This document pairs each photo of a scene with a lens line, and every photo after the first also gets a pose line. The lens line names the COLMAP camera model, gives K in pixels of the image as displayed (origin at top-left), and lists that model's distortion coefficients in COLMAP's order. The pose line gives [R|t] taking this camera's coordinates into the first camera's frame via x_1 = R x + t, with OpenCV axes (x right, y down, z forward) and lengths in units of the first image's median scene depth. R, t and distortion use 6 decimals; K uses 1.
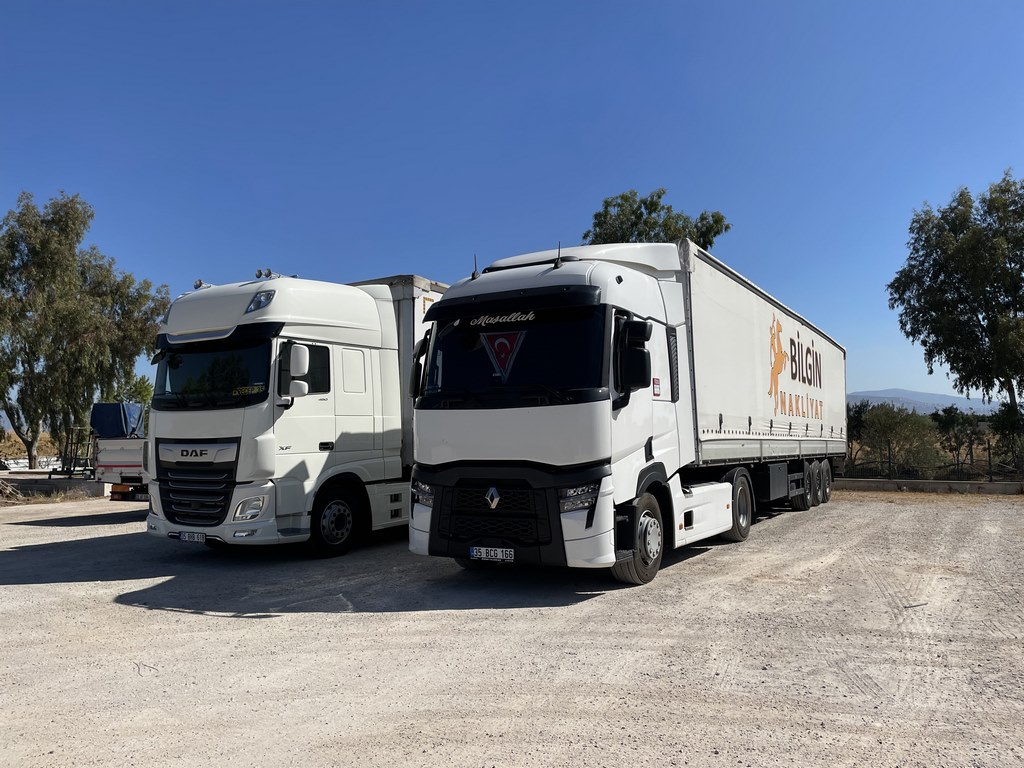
lens RADIAL K [[764.0, 0, 508.7], [0, 764.0, 384.3], [0, 0, 1]] dist [0.087003, -0.114647]
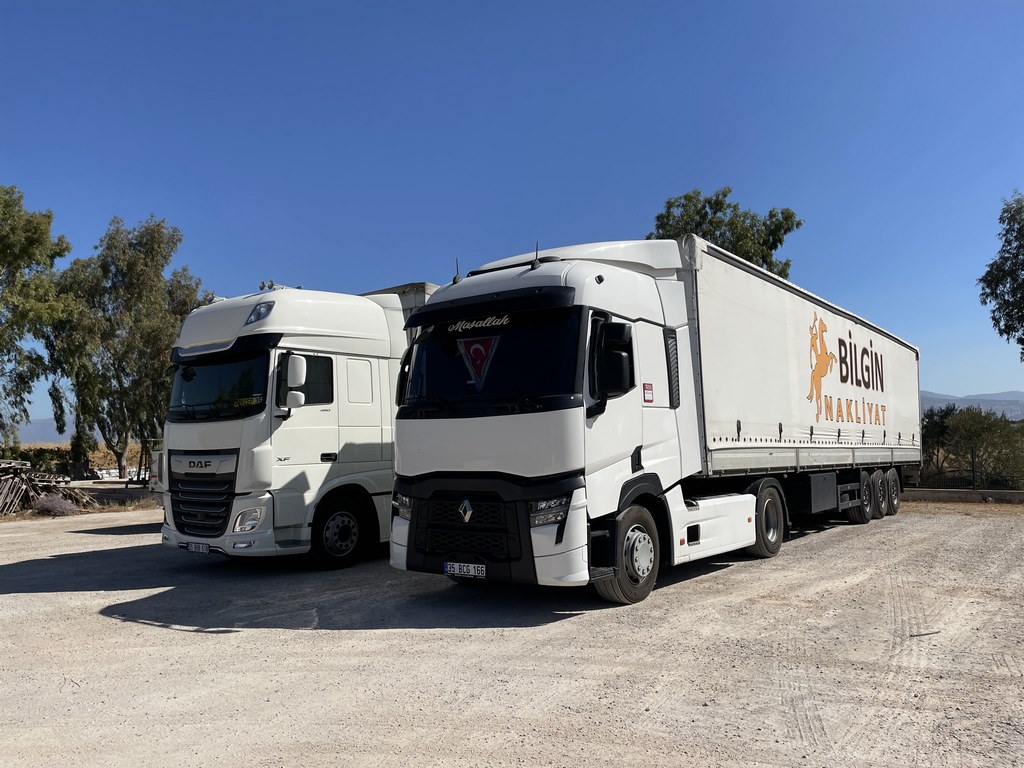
lens RADIAL K [[764.0, 0, 508.7], [0, 764.0, 384.3], [0, 0, 1]] dist [0.087003, -0.114647]
pose [[0.993329, -0.015266, -0.114301, 0.115496], [0.014018, 0.999833, -0.011712, 0.001649], [0.114461, 0.010032, 0.993377, 0.042825]]
